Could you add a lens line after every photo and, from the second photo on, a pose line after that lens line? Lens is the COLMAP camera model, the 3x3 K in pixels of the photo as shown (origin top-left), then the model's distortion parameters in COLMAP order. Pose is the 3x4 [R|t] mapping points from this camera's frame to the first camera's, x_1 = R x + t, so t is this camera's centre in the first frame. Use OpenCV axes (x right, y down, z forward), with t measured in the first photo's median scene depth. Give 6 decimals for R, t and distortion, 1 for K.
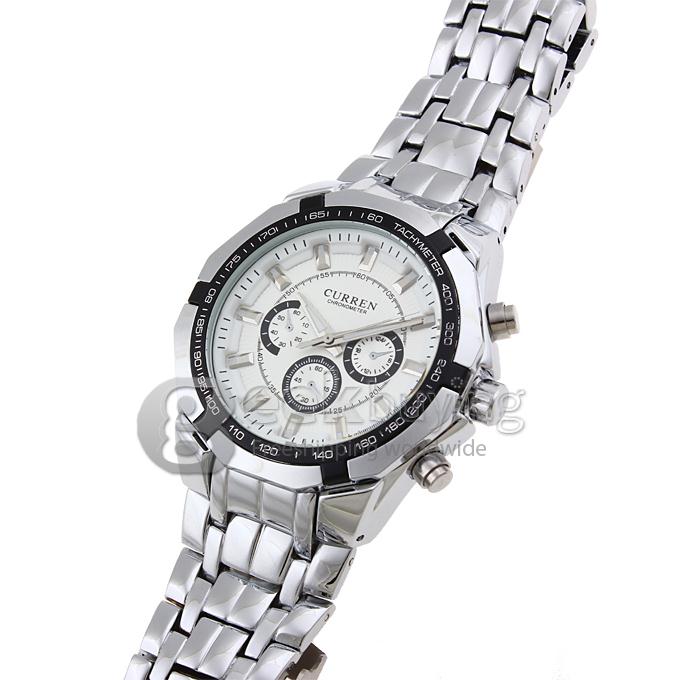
lens RADIAL K [[2144.6, 0, 341.6], [0, 2144.6, 340.3], [0, 0, 1]] dist [0.063870, 0.000000]
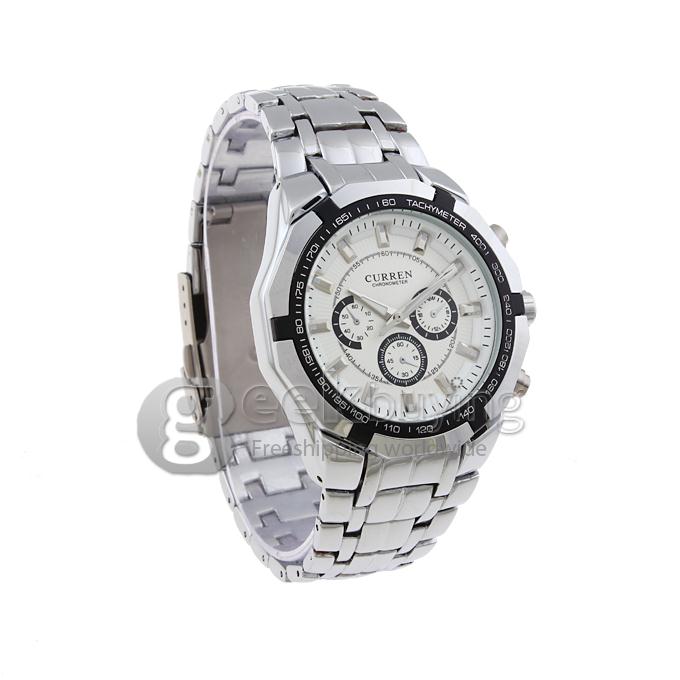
lens RADIAL K [[2144.6, 0, 341.7], [0, 2144.6, 338.5], [0, 0, 1]] dist [0.063870, 0.000000]
pose [[0.621473, -0.441681, 0.647062, -0.765840], [0.240115, 0.893565, 0.379323, -0.429189], [-0.745732, -0.080370, 0.661381, 0.267019]]
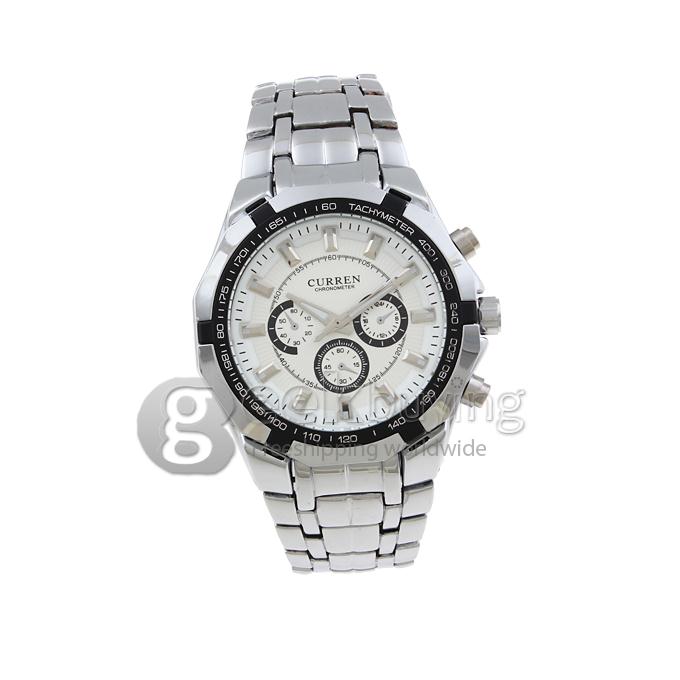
lens RADIAL K [[2144.6, 0, 338.2], [0, 2144.6, 345.8], [0, 0, 1]] dist [0.063870, 0.000000]
pose [[0.835144, -0.443612, 0.325182, -0.376022], [0.351030, 0.885018, 0.305811, -0.333084], [-0.423453, -0.141248, 0.894839, -0.007932]]
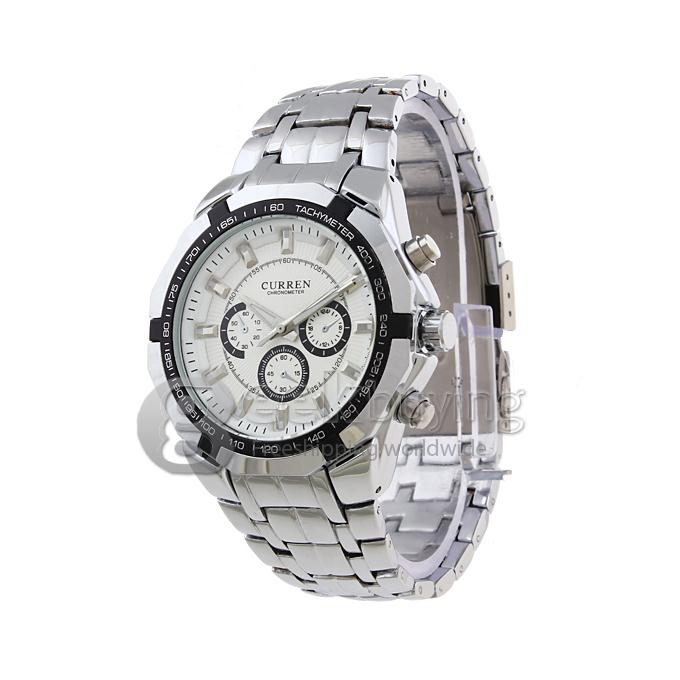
lens RADIAL K [[2144.6, 0, 342.0], [0, 2144.6, 336.5], [0, 0, 1]] dist [0.063870, 0.000000]
pose [[0.919785, -0.386100, -0.070159, 0.096202], [0.392229, 0.910137, 0.133441, -0.129072], [0.012333, -0.150256, 0.988570, -0.069582]]
